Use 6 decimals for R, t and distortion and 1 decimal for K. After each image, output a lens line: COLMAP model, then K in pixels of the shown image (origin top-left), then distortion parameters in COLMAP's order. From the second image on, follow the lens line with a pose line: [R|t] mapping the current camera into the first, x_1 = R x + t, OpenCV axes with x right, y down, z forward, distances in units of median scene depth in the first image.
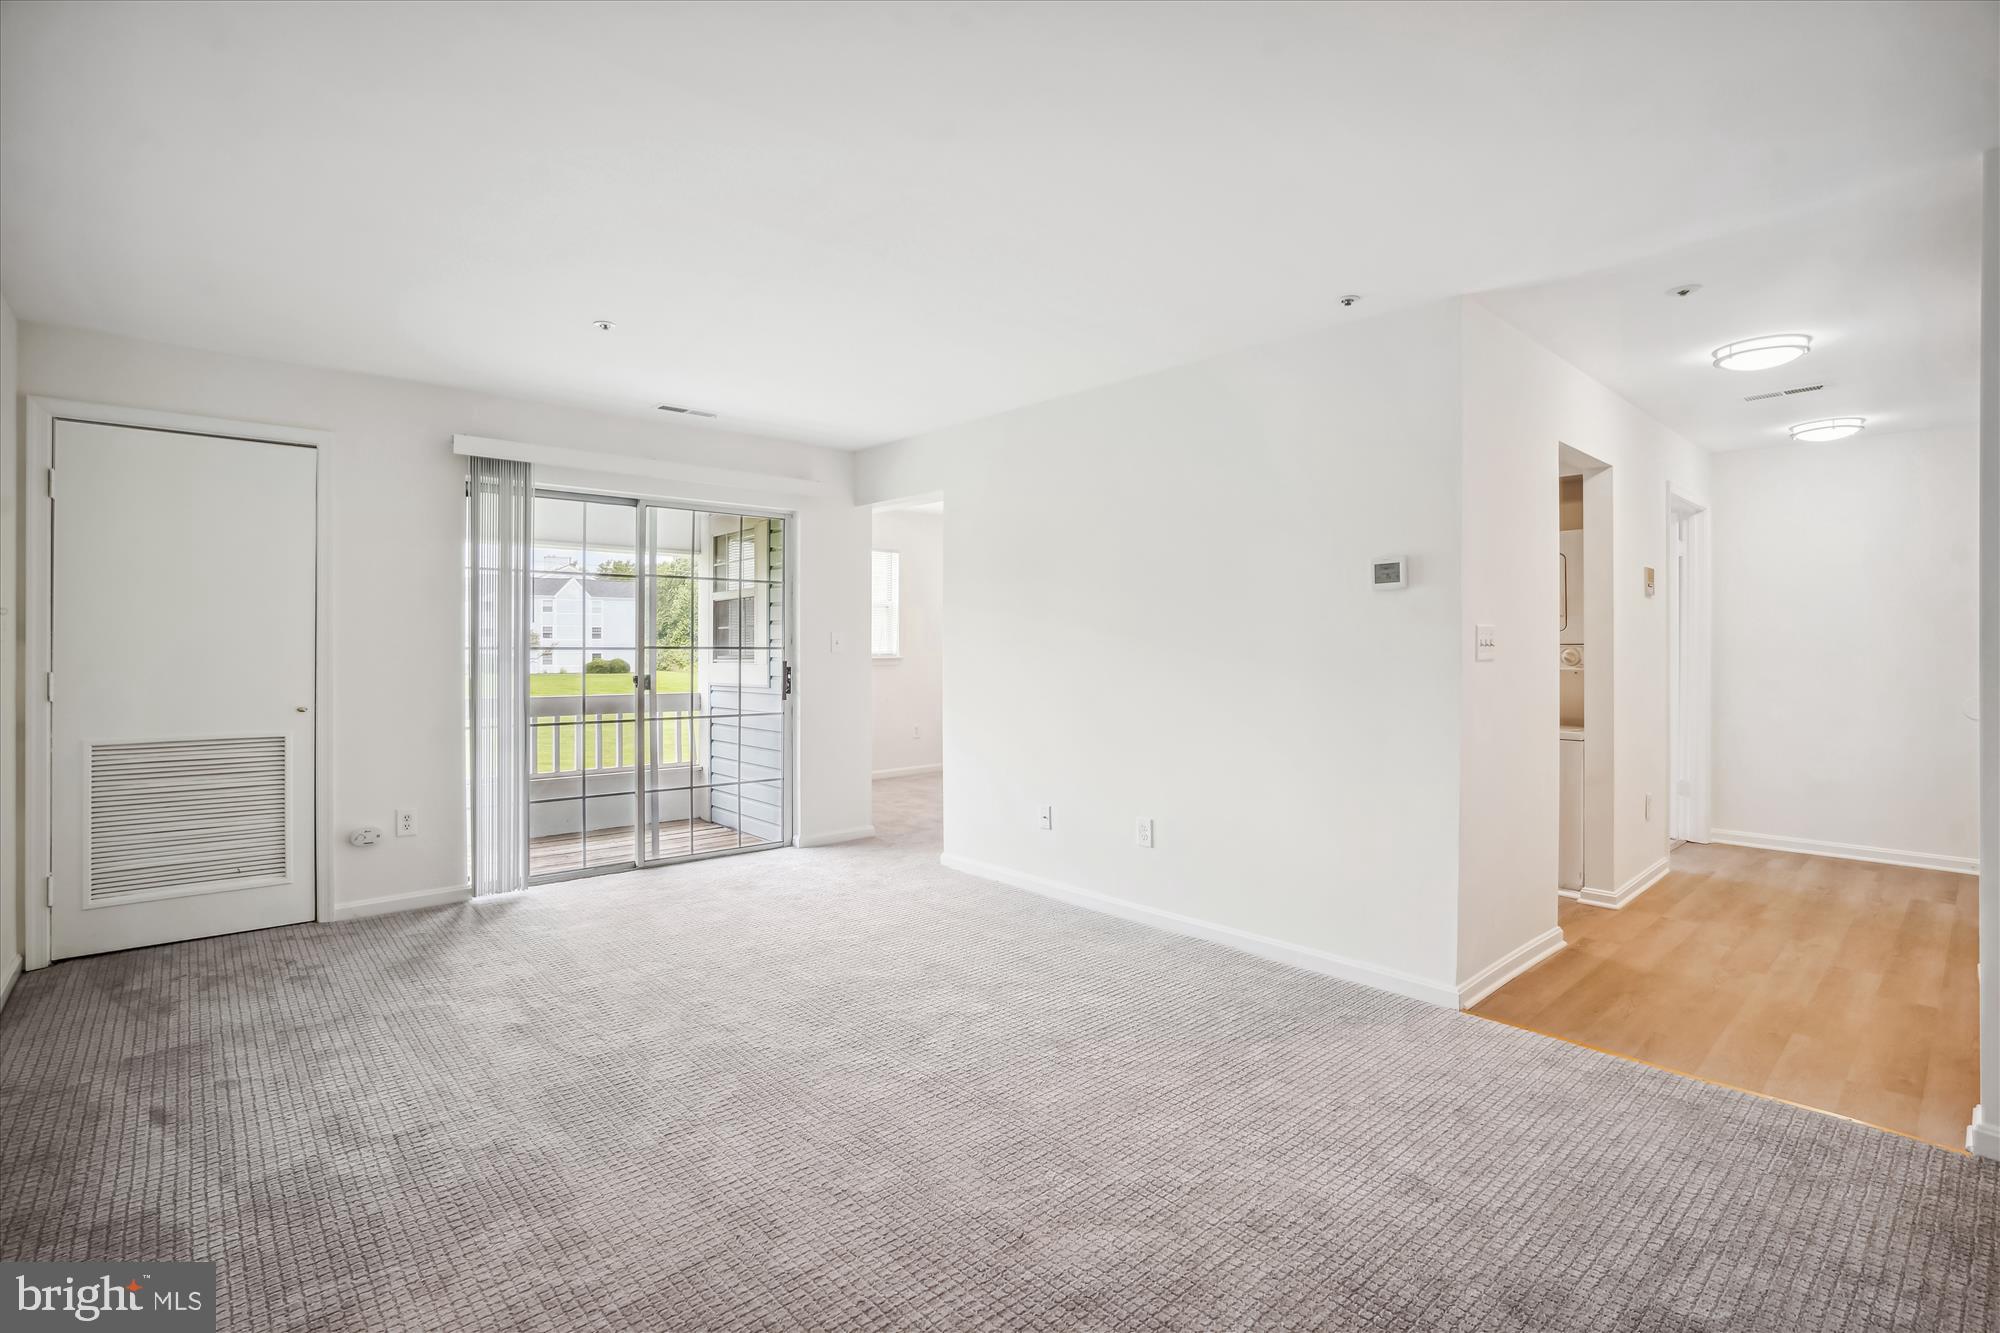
lens RADIAL K [[950.1, 0, 1005.3], [0, 950.1, 653.2], [0, 0, 1]] dist [-0.003478, 0.002927]
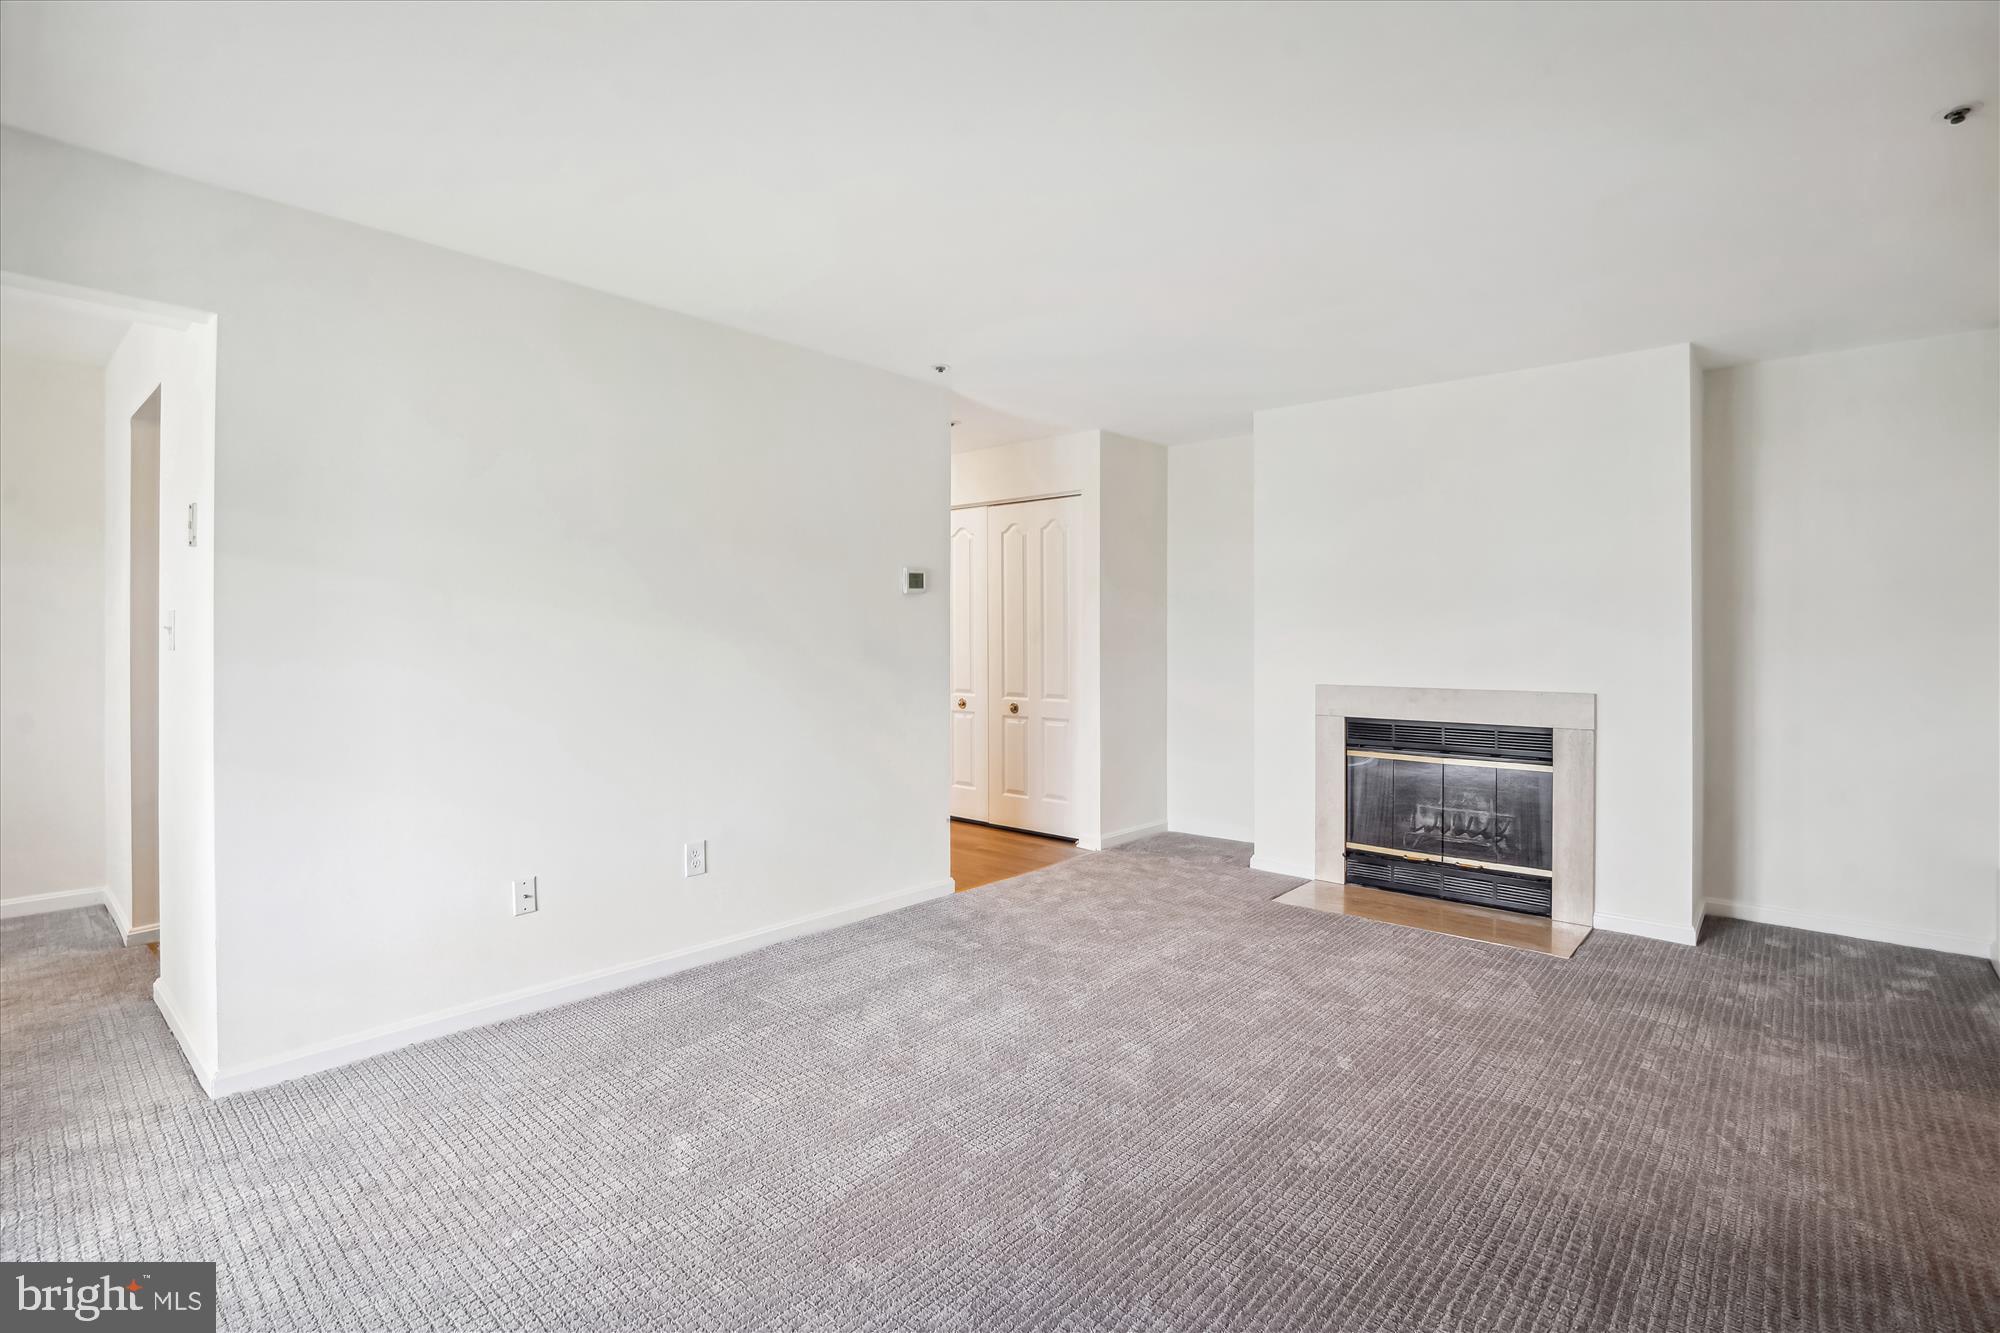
lens RADIAL K [[950.1, 0, 1012.6], [0, 950.1, 644.1], [0, 0, 1]] dist [-0.003478, 0.002927]
pose [[-0.117311, -0.005727, 0.993079, -0.722286], [0.007018, 0.999954, 0.006596, -0.004715], [-0.993070, 0.007743, -0.117266, 0.821646]]
